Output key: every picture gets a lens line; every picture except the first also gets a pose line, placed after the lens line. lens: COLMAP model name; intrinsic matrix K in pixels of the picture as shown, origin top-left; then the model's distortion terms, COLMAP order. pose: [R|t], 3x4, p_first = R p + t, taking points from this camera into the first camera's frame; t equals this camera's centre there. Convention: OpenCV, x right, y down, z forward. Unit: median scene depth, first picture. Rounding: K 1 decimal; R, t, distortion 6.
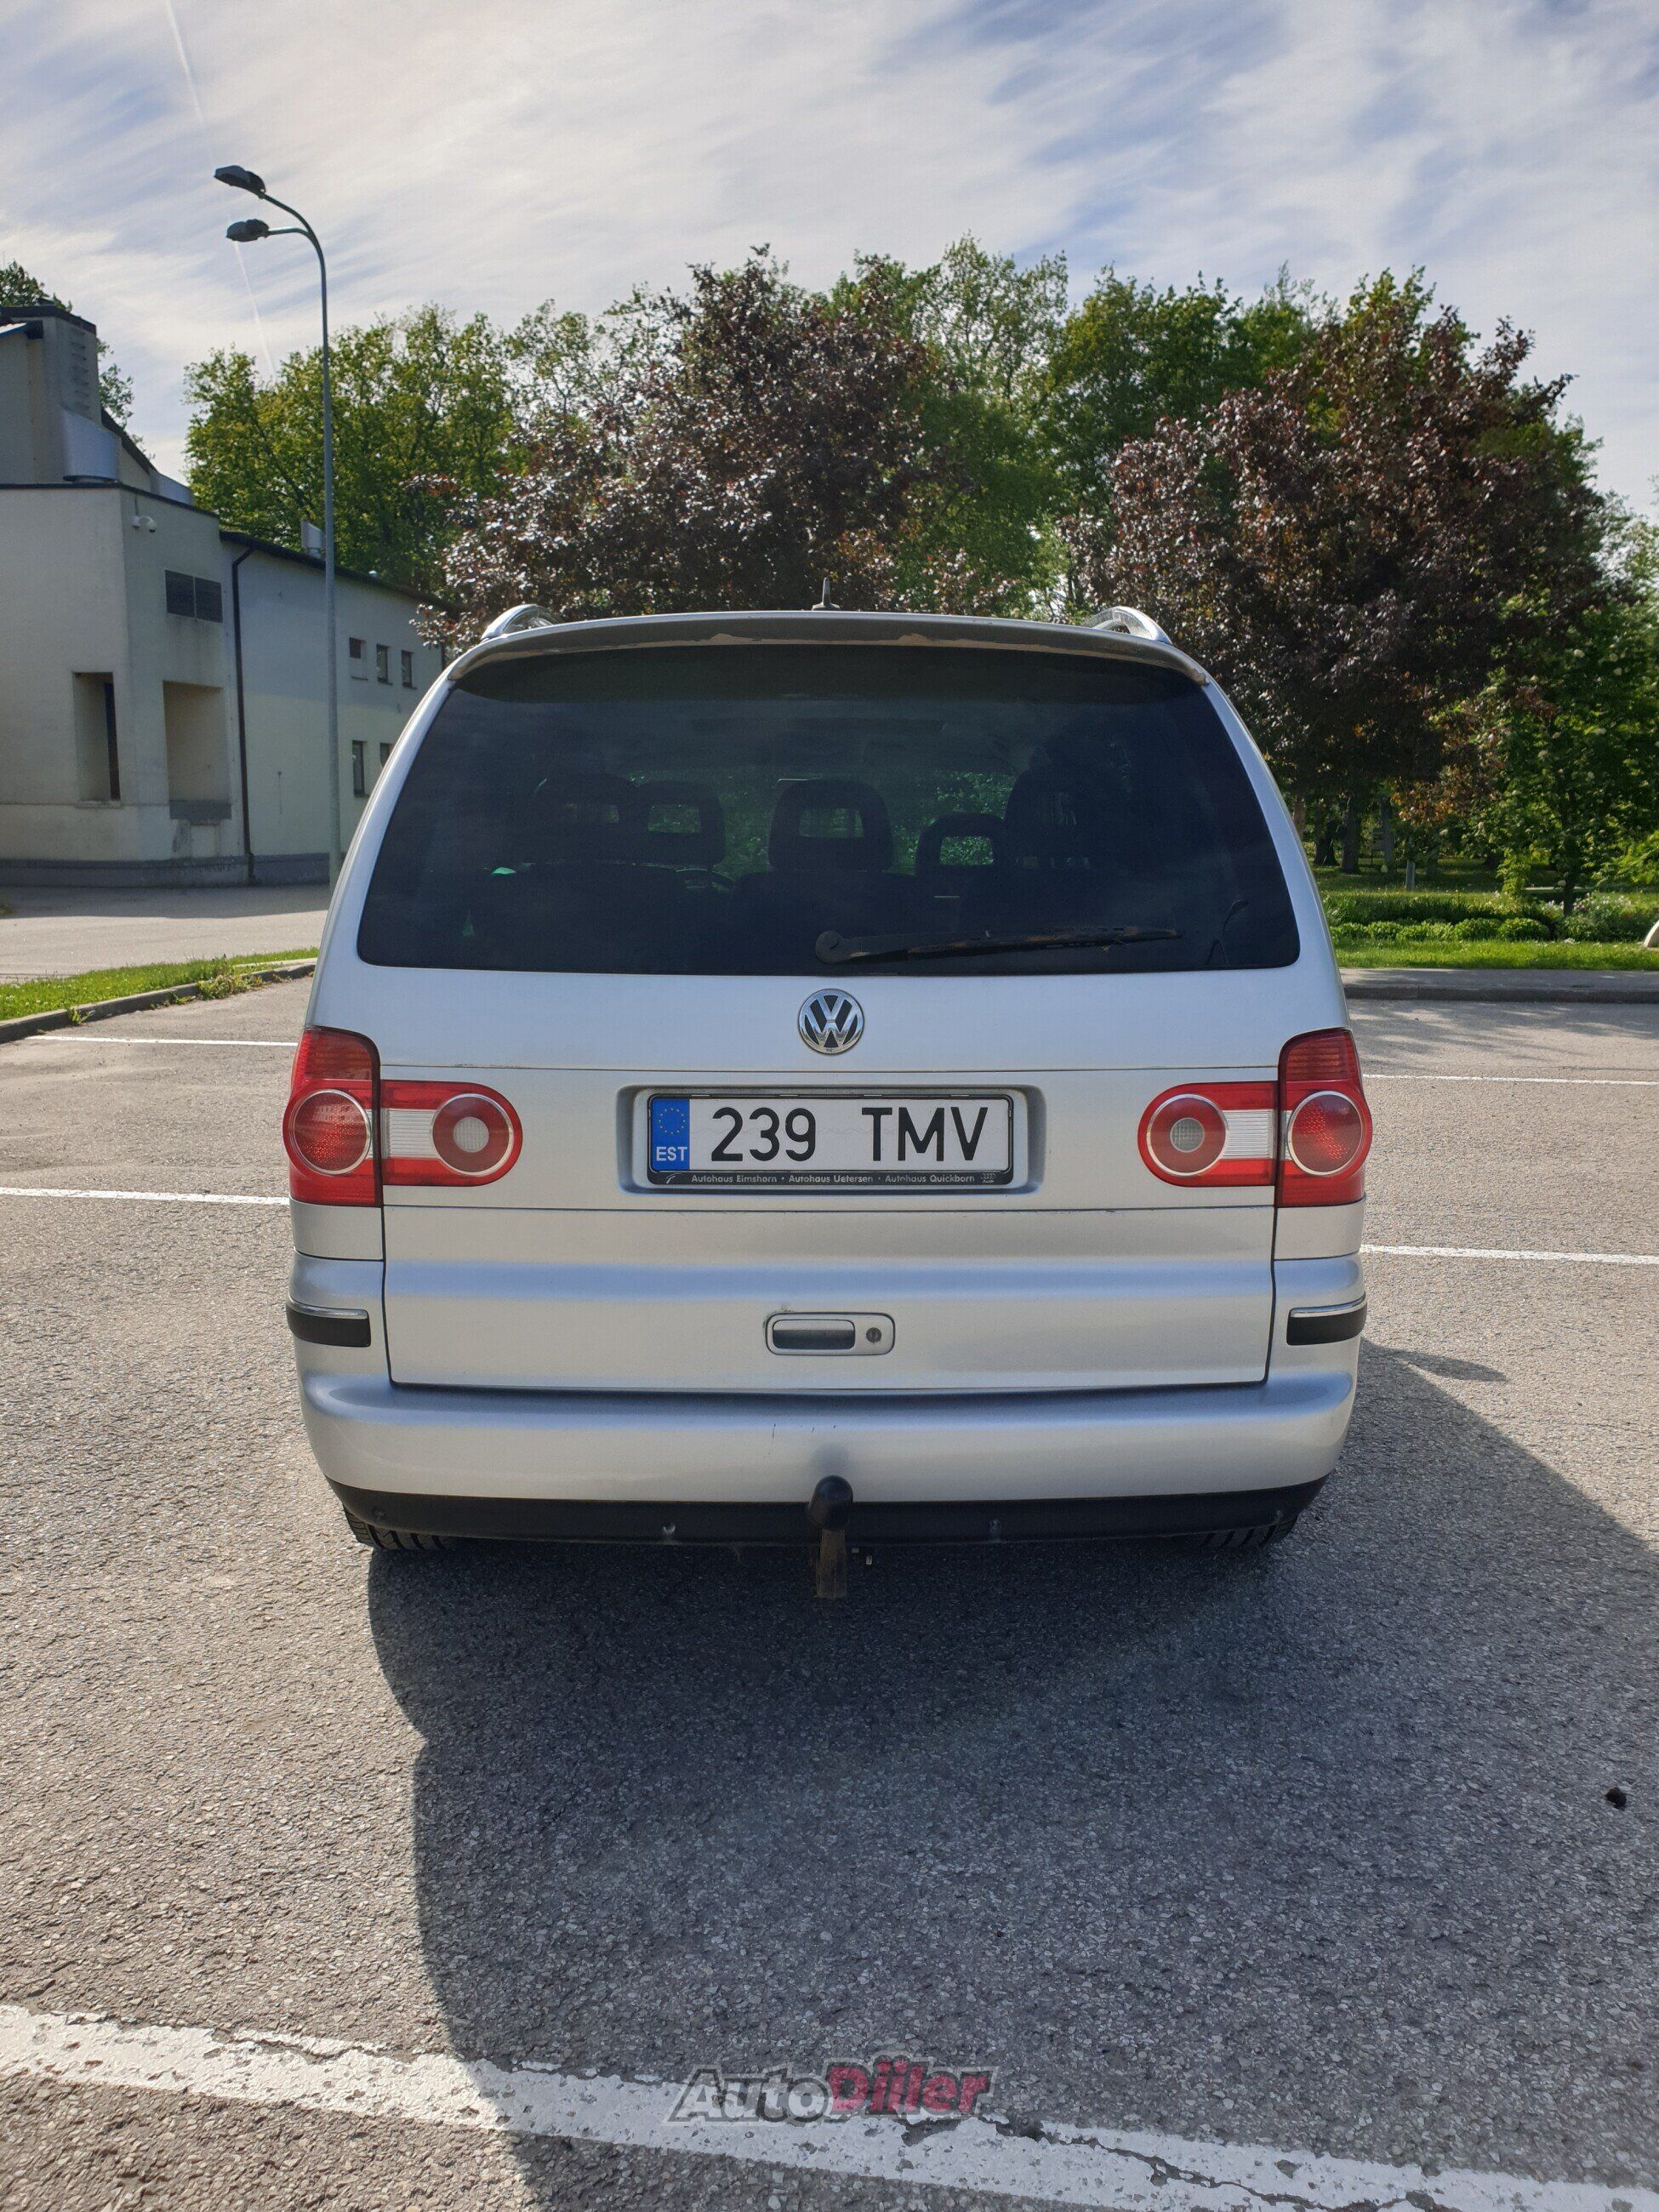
lens RADIAL K [[1683.8, 0, 832.0], [0, 1683.8, 1091.9], [0, 0, 1]] dist [0.079074, -0.100815]
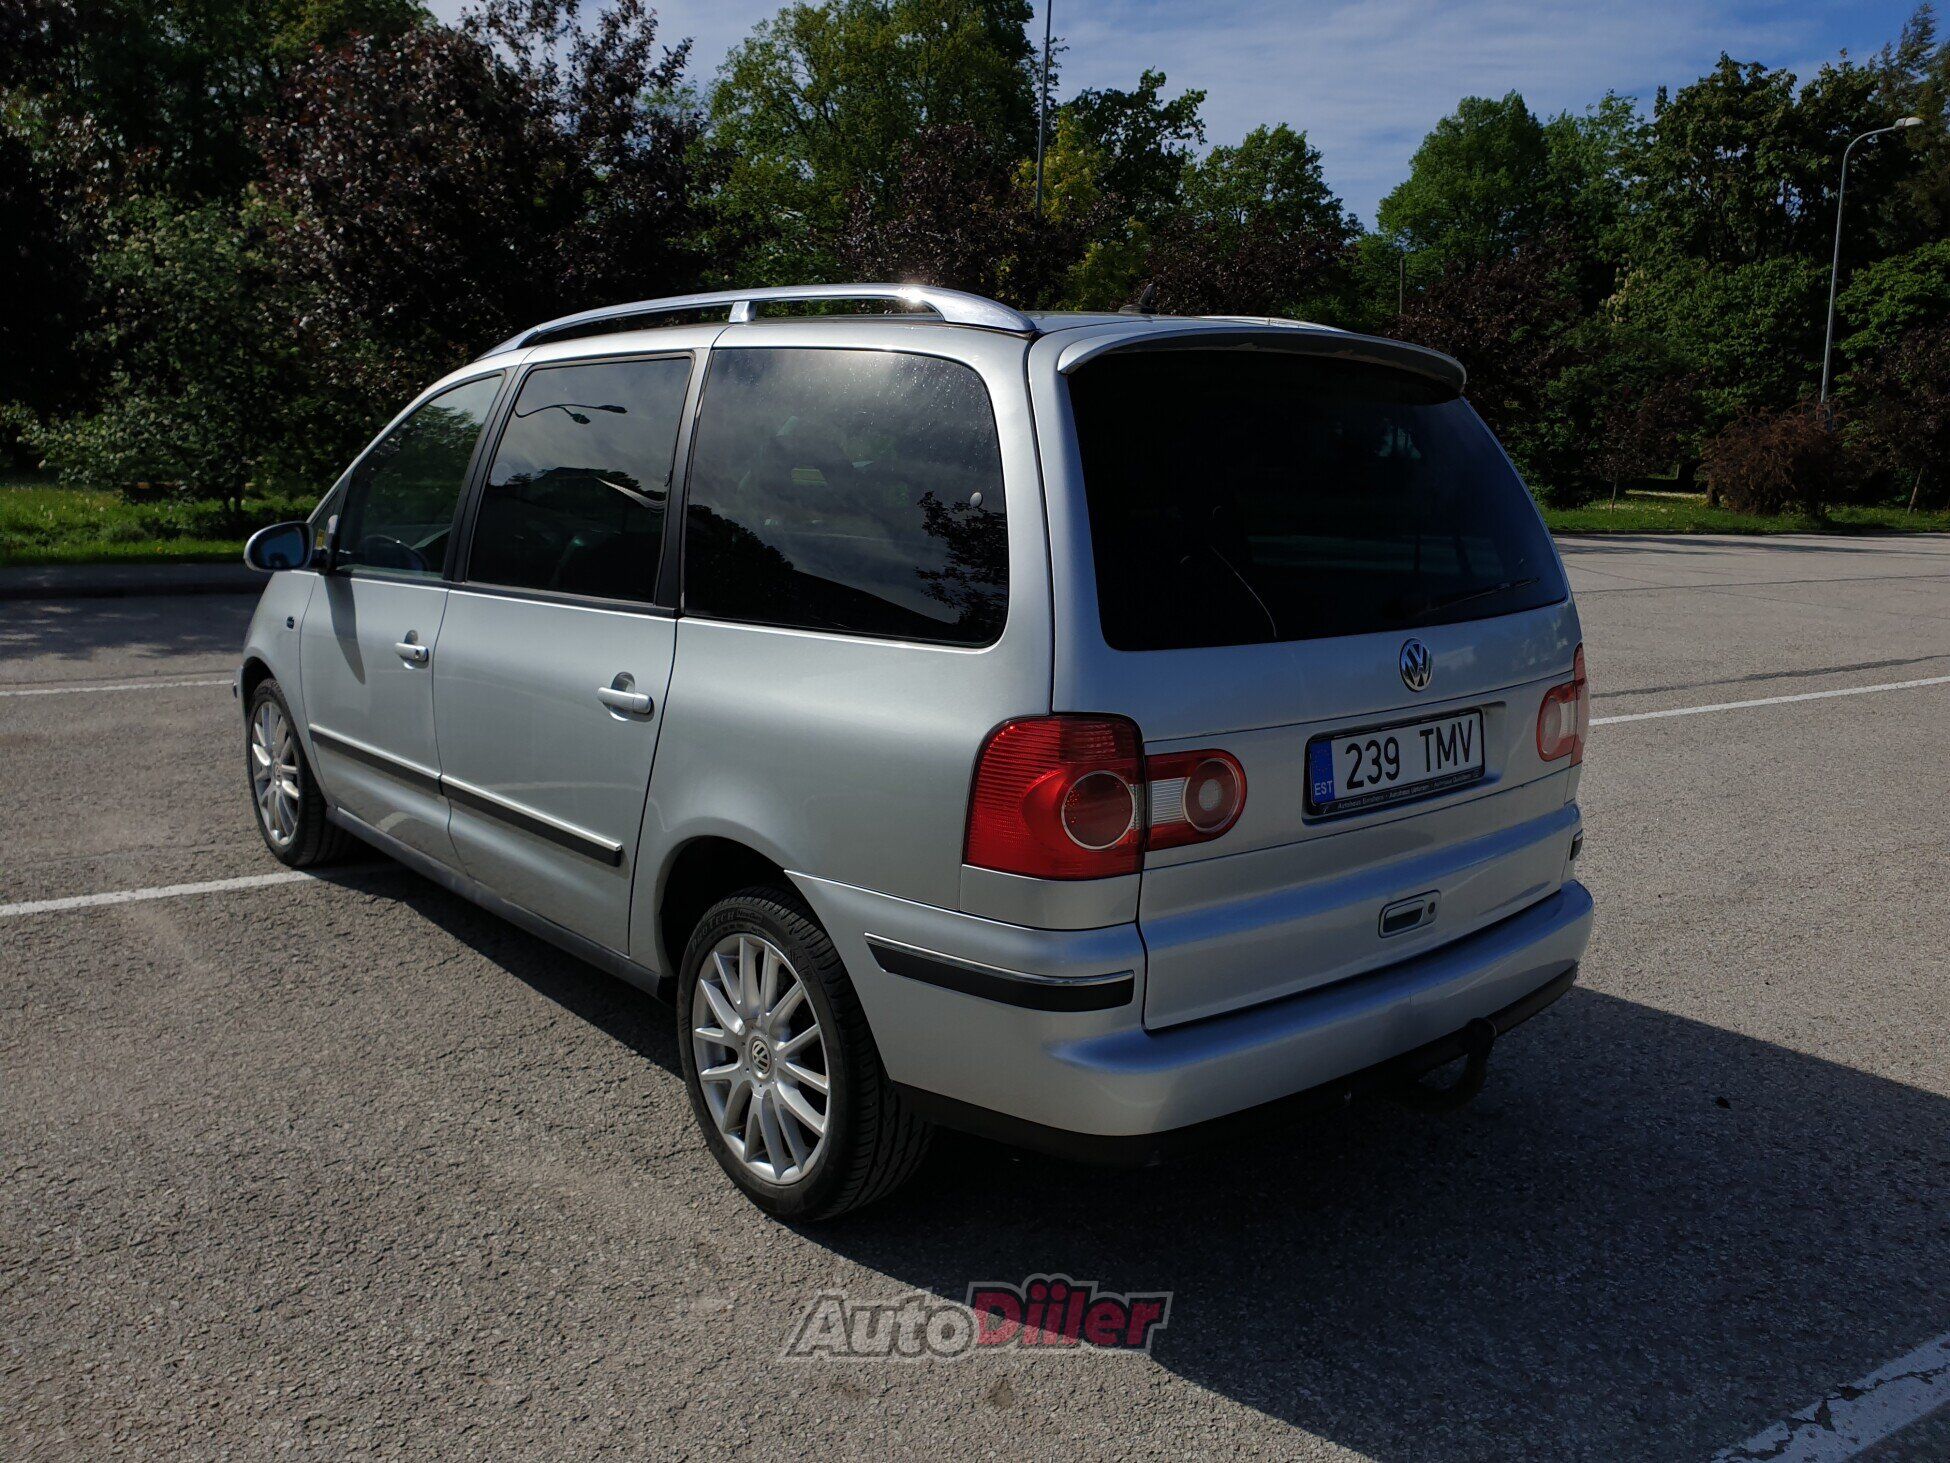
lens RADIAL K [[1484.4, 0, 961.5], [0, 1484.4, 734.4], [0, 0, 1]] dist [0.079074, -0.100815]
pose [[0.776045, -0.115371, 0.620035, -0.935030], [0.080086, 0.993194, 0.084569, -0.109116], [-0.625572, -0.015973, 0.780003, 0.346049]]
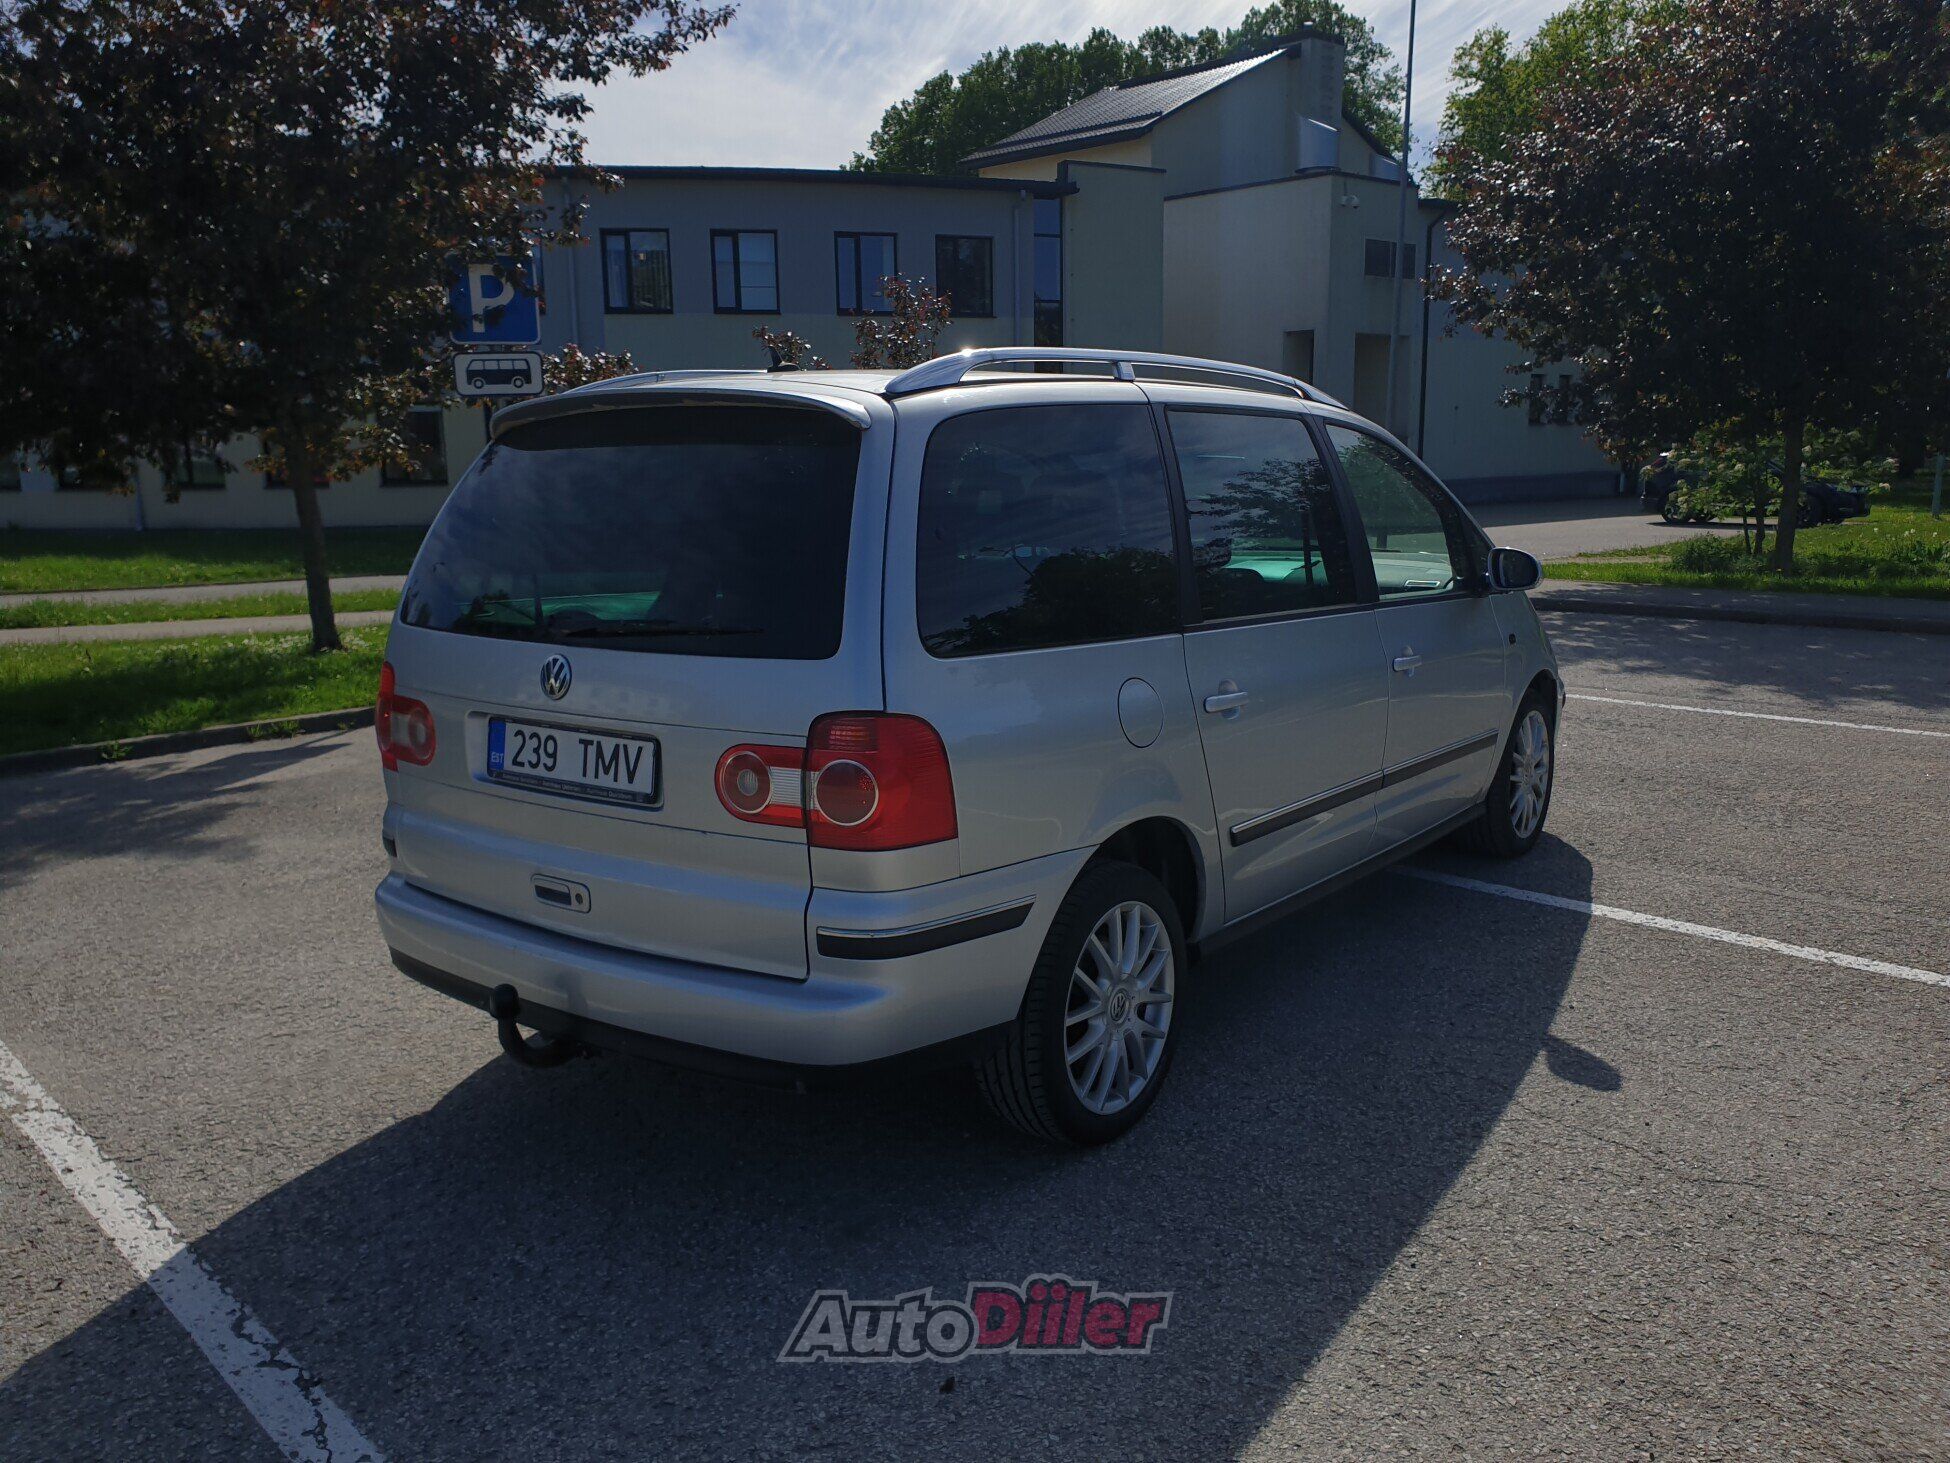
lens RADIAL K [[1484.4, 0, 961.5], [0, 1484.4, 734.4], [0, 0, 1]] dist [0.079074, -0.100815]
pose [[0.796042, 0.087880, -0.598828, 1.032304], [-0.069208, 0.996130, 0.054185, -0.085061], [0.601272, -0.001690, 0.799043, 0.183831]]
